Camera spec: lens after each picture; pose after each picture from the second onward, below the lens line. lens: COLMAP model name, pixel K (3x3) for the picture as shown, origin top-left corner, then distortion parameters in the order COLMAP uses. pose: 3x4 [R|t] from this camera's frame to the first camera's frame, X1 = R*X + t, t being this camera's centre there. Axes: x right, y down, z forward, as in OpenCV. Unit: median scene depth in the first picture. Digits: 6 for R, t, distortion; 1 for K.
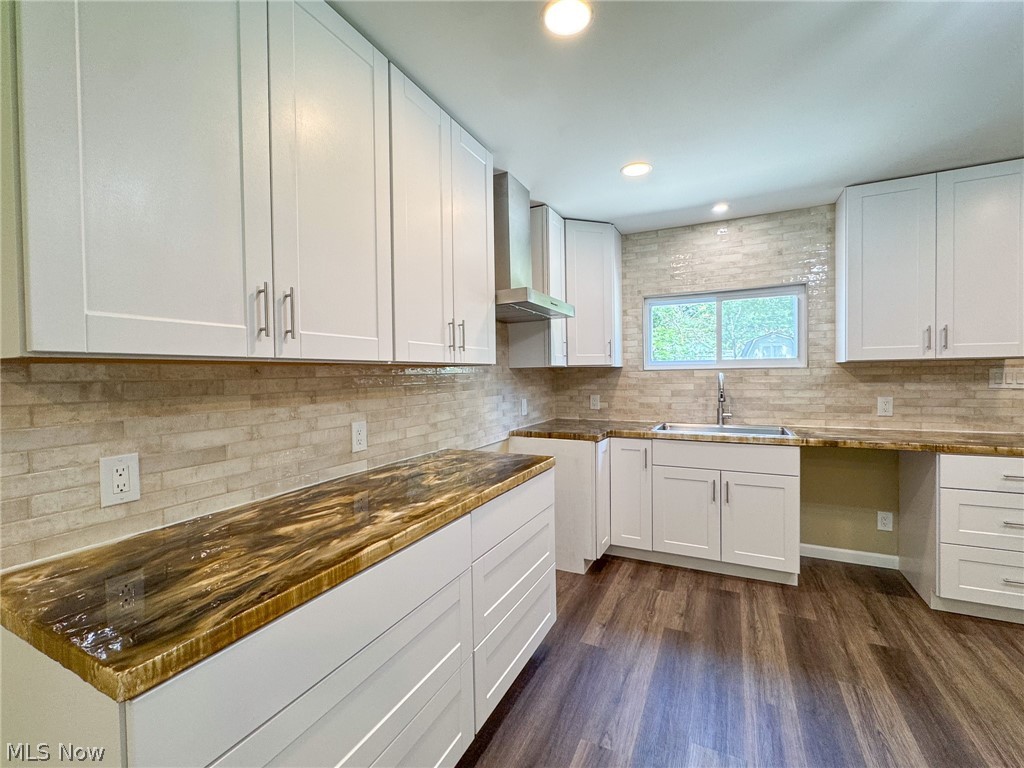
lens RADIAL K [[439.1, 0, 512.0], [0, 439.1, 384.0], [0, 0, 1]] dist [-0.005770, 0.000111]
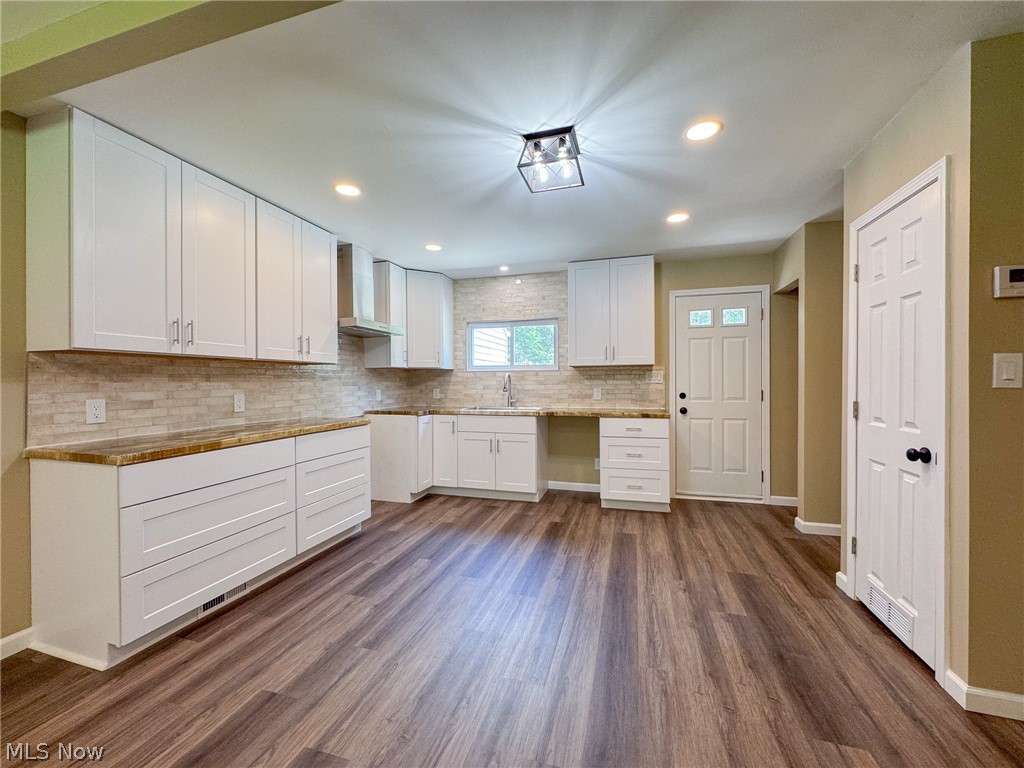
lens RADIAL K [[408.1, 0, 512.0], [0, 408.1, 384.0], [0, 0, 1]] dist [-0.003011, -0.000326]
pose [[0.985913, 0.008856, 0.167023, 0.295341], [-0.005610, 0.999786, -0.019894, 0.048941], [-0.167163, 0.018677, 0.985752, -0.504852]]
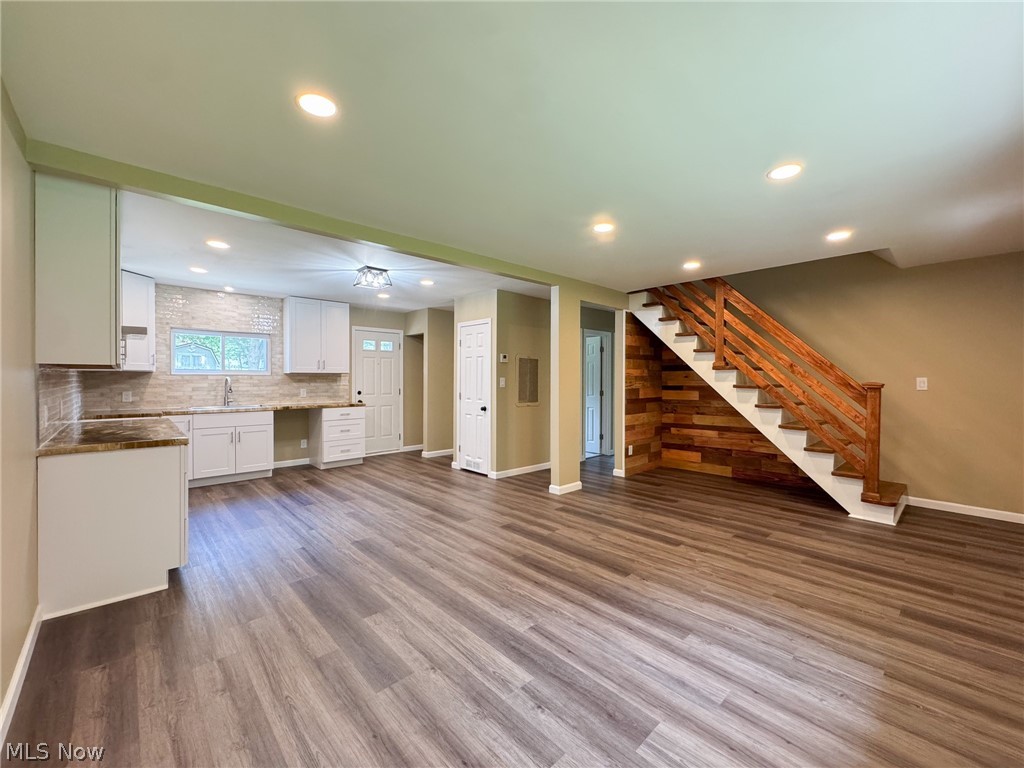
lens RADIAL K [[423.0, 0, 512.0], [0, 423.0, 384.0], [0, 0, 1]] dist [-0.002478, -0.000557]
pose [[0.353372, 0.004665, 0.935471, -0.882817], [0.014314, 0.999844, -0.010393, 0.045475], [-0.935373, 0.017063, 0.353250, -0.853719]]
